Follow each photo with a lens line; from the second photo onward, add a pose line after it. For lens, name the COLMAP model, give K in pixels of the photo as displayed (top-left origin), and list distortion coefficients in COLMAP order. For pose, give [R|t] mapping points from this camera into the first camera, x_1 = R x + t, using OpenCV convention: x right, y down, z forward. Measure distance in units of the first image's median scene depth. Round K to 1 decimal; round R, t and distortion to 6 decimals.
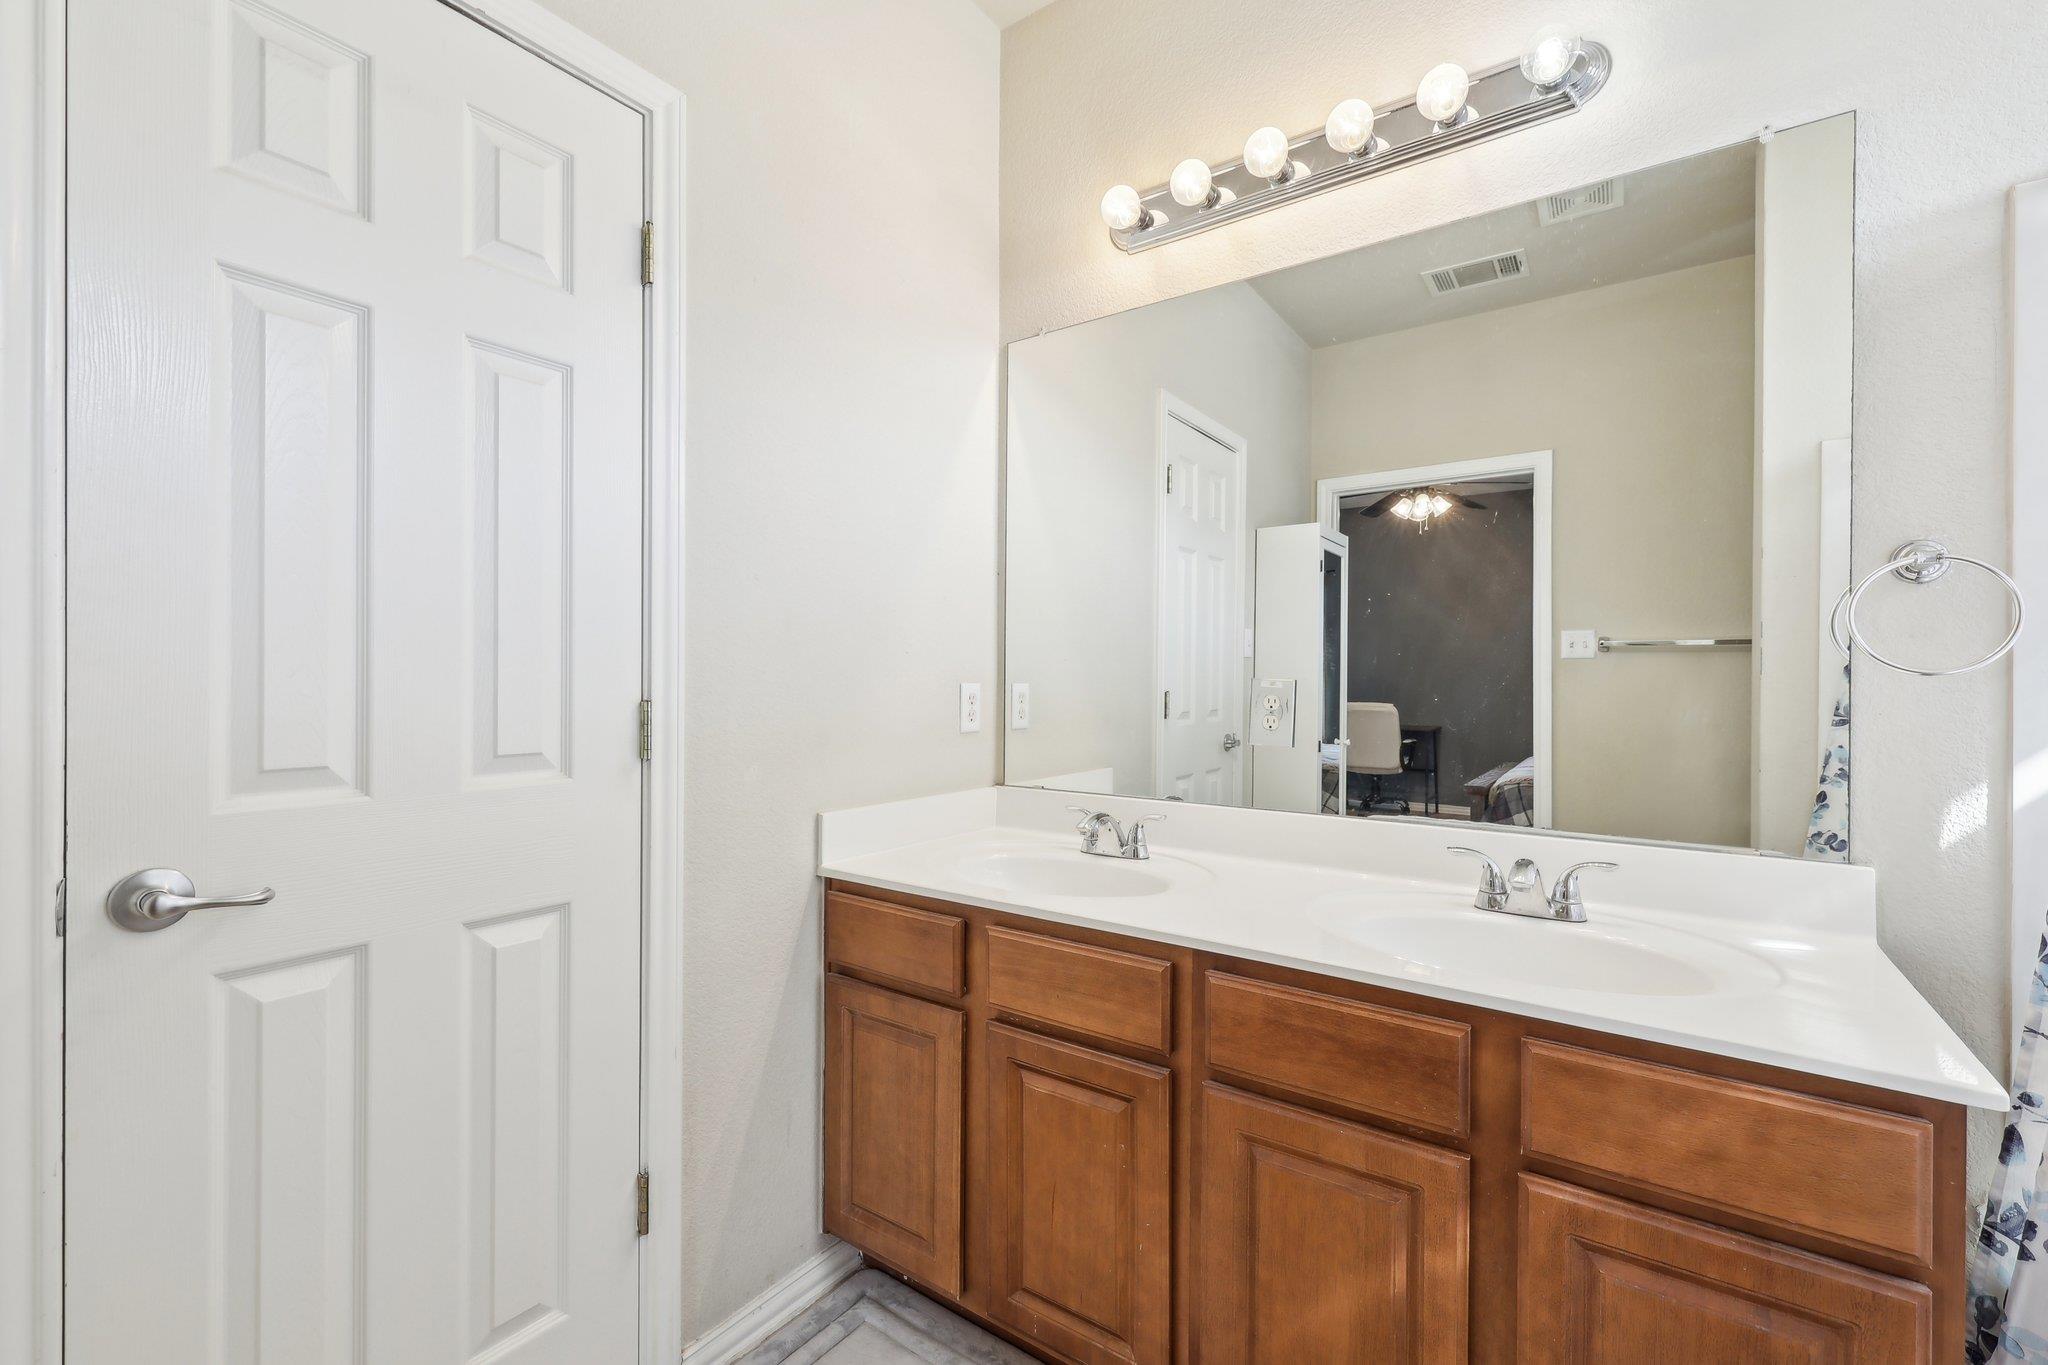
lens RADIAL K [[872.0, 0, 1004.1], [0, 872.0, 671.5], [0, 0, 1]] dist [0.001690, -0.000059]
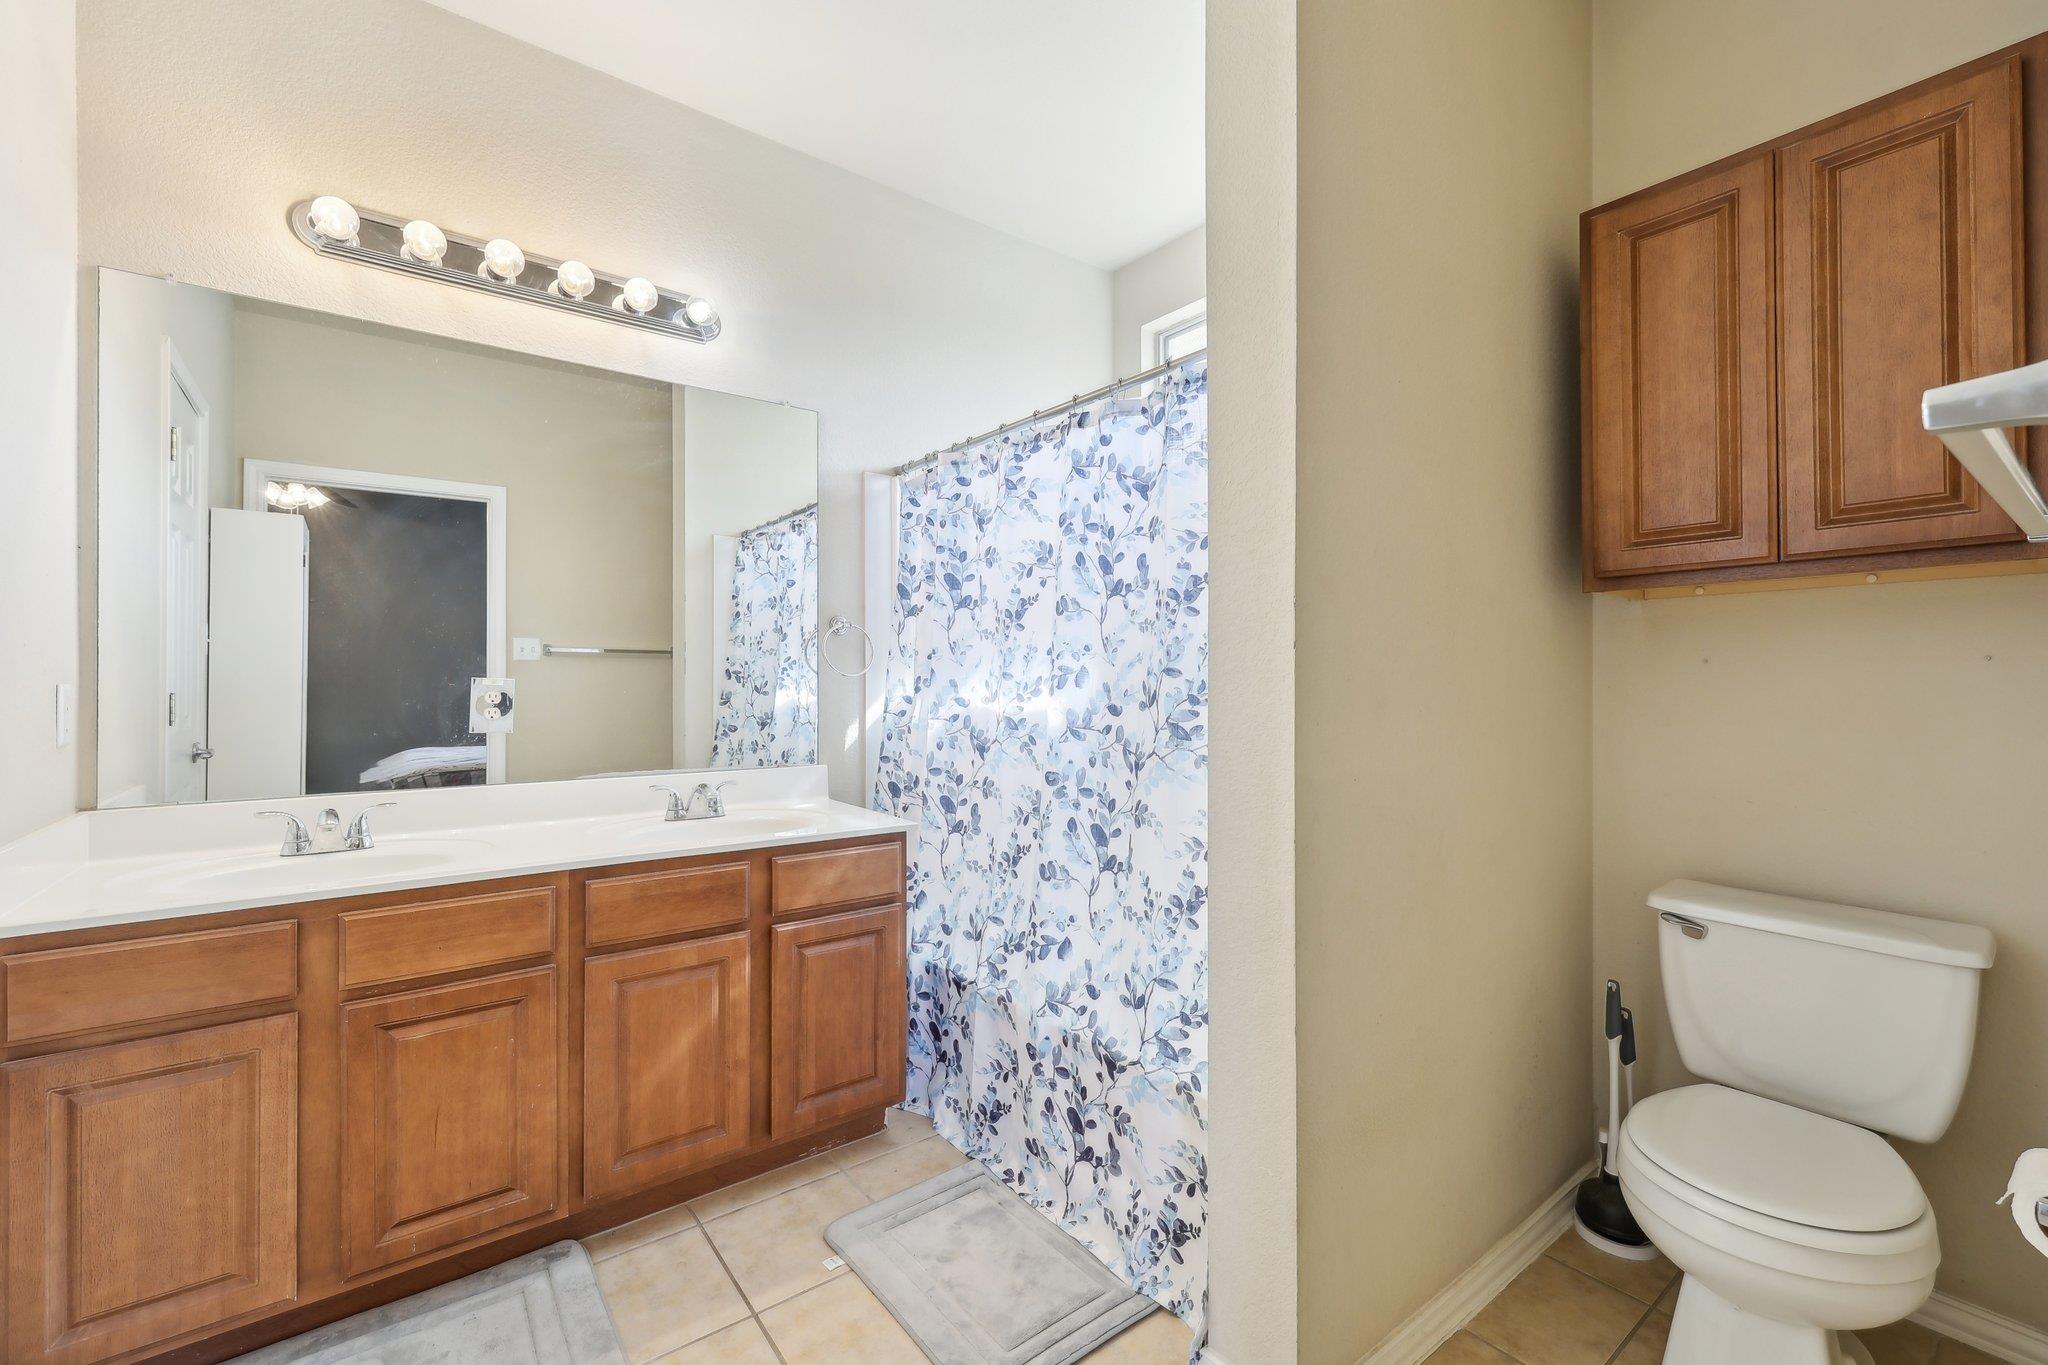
lens RADIAL K [[872.0, 0, 1019.4], [0, 872.0, 658.7], [0, 0, 1]] dist [0.001690, -0.000059]
pose [[0.296596, 0.021203, 0.954768, -0.911028], [-0.008892, 0.999771, -0.019440, -0.001448], [-0.954962, -0.002724, 0.296716, -0.100094]]
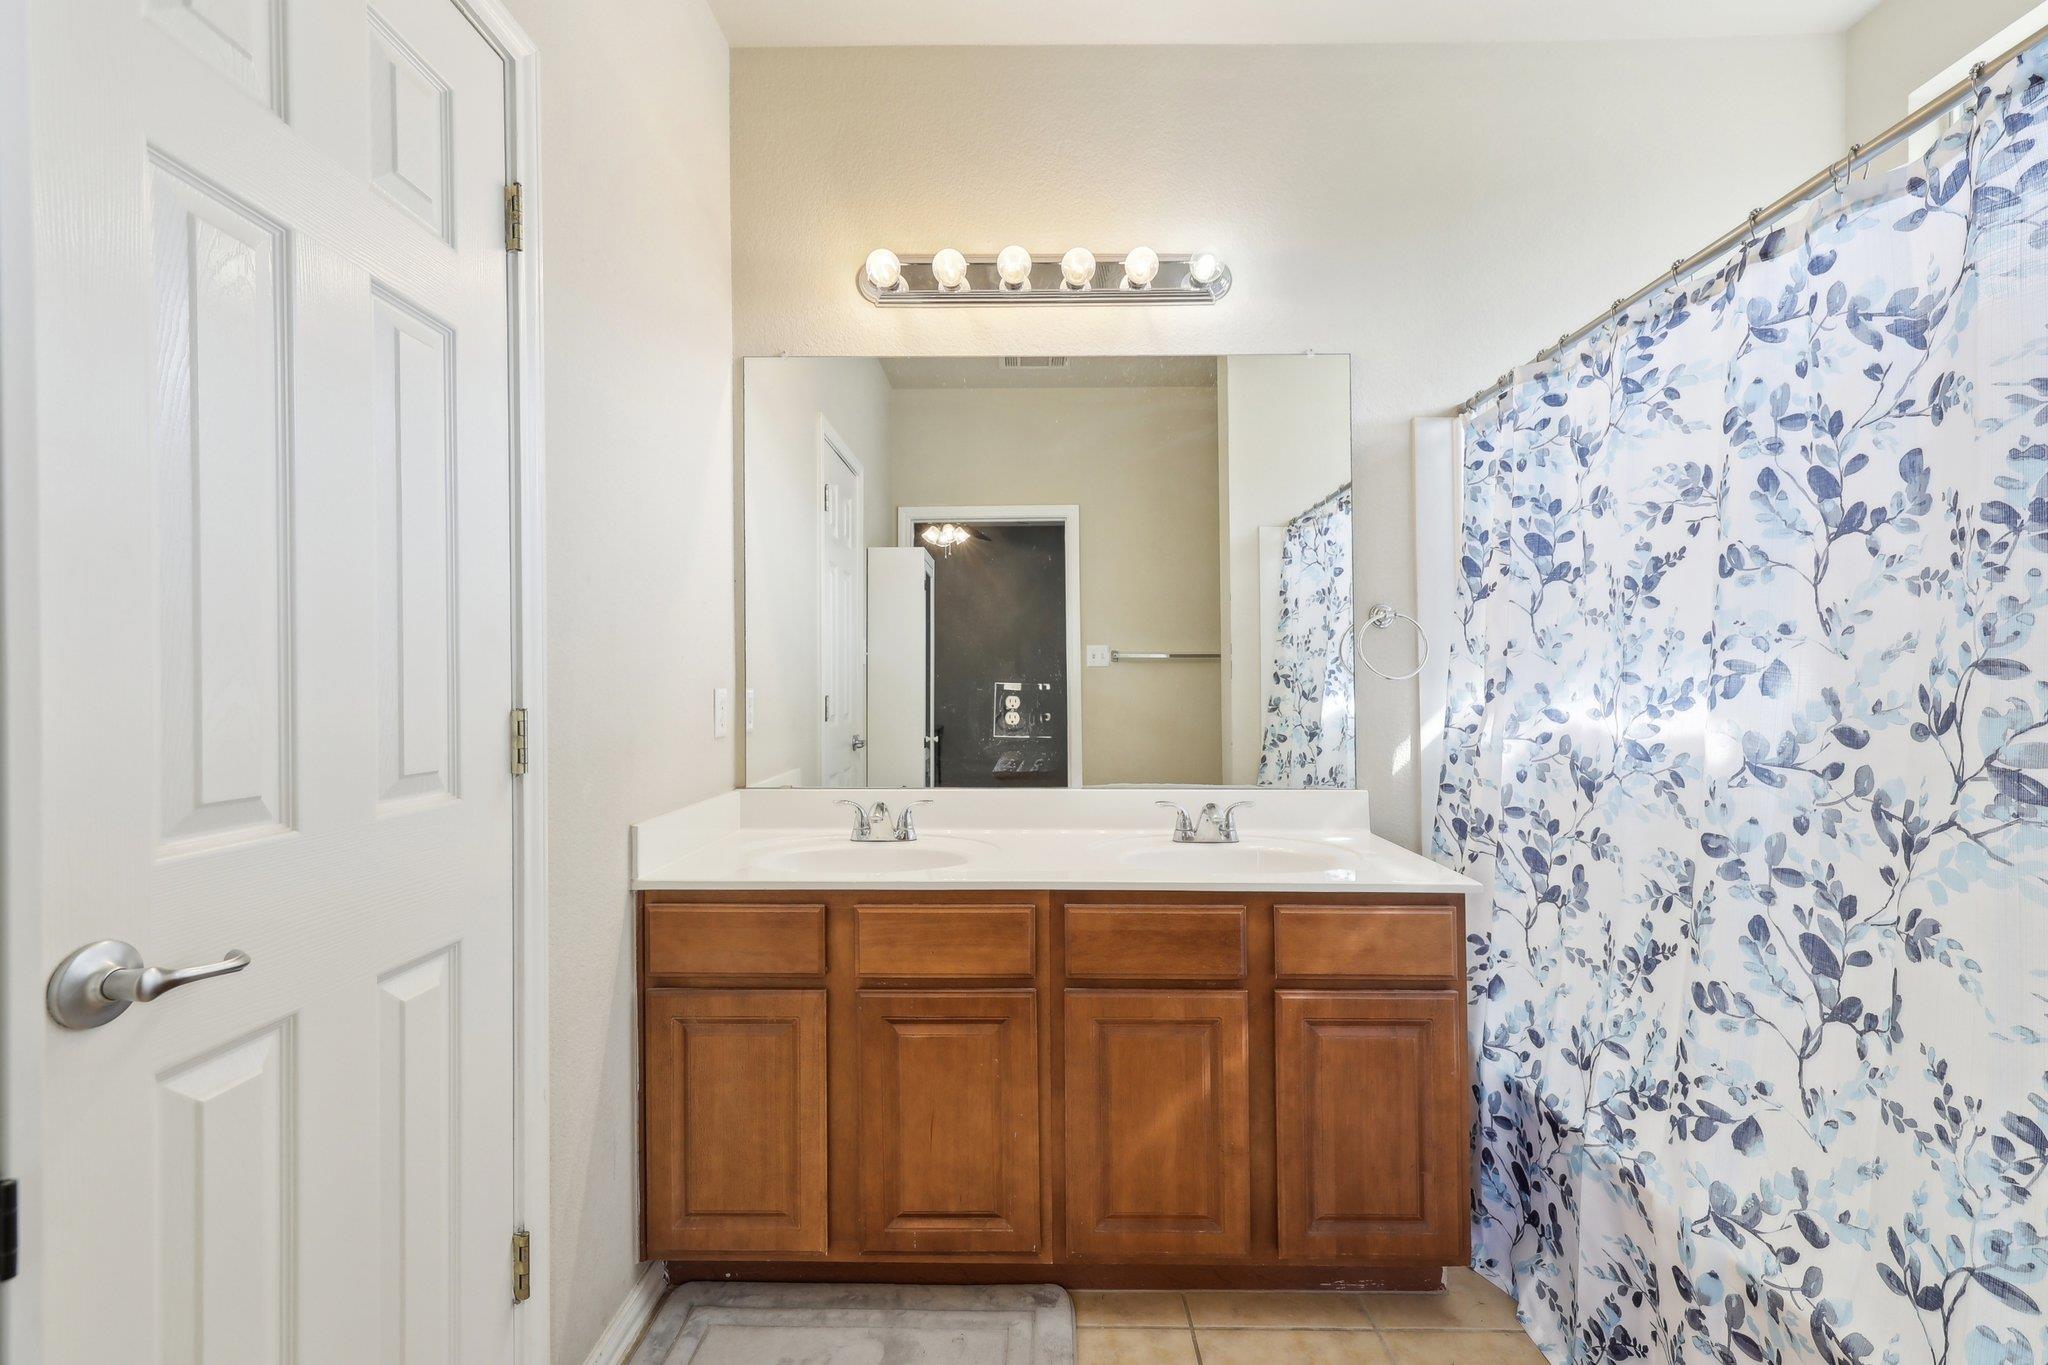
lens RADIAL K [[872.0, 0, 1026.4], [0, 872.0, 664.1], [0, 0, 1]] dist [0.001690, -0.000059]
pose [[0.822271, 0.009313, 0.569019, -0.554546], [-0.001445, 0.999897, -0.014277, -0.001303], [-0.569094, 0.010917, 0.822200, -0.050104]]
